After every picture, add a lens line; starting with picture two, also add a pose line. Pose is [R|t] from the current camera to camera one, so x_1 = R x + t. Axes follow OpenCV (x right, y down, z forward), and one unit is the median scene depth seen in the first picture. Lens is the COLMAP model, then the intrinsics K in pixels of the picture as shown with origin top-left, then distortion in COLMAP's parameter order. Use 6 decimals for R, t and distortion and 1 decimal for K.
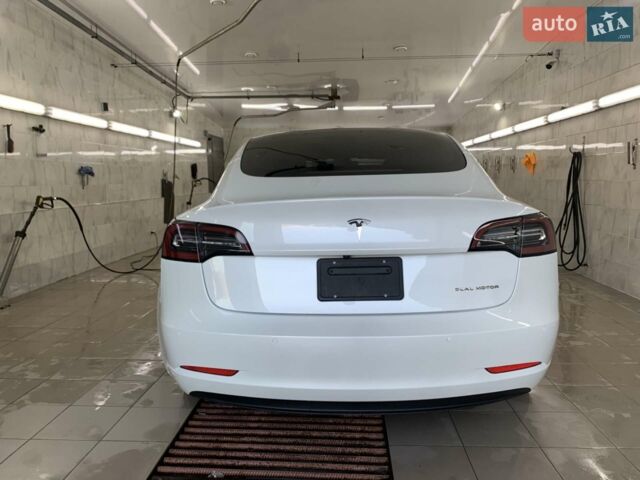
lens RADIAL K [[495.4, 0, 320.0], [0, 495.4, 240.0], [0, 0, 1]] dist [0.025698, -0.004870]
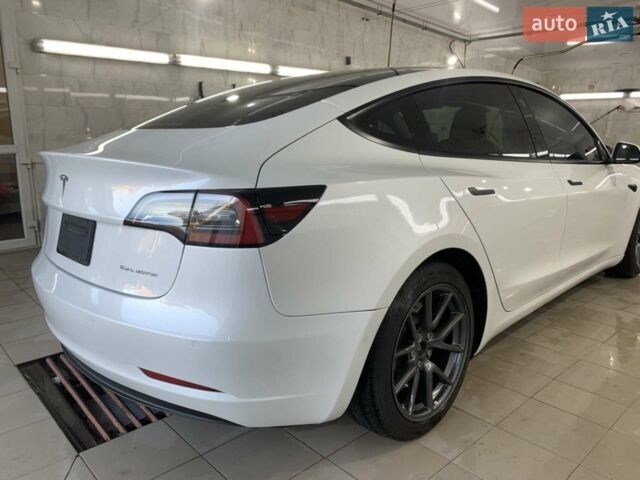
lens RADIAL K [[492.9, 0, 320.0], [0, 492.9, 240.0], [0, 0, 1]] dist [-0.001164, -0.000586]
pose [[0.718692, 0.165807, -0.675270, 0.312268], [-0.097781, 0.985602, 0.137937, -0.027737], [0.688418, -0.033106, 0.724558, 0.180523]]
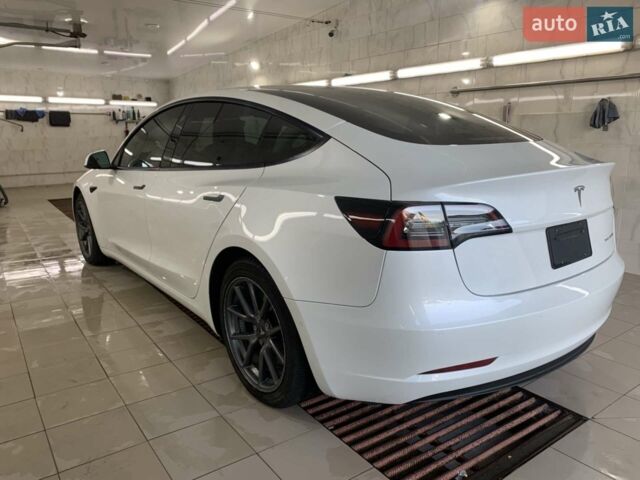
lens RADIAL K [[492.9, 0, 320.0], [0, 492.9, 240.0], [0, 0, 1]] dist [-0.001164, -0.000586]
pose [[0.779084, -0.126538, 0.614016, -0.281879], [0.070597, 0.990896, 0.114631, -0.024510], [-0.622932, -0.045960, 0.780925, 0.145655]]
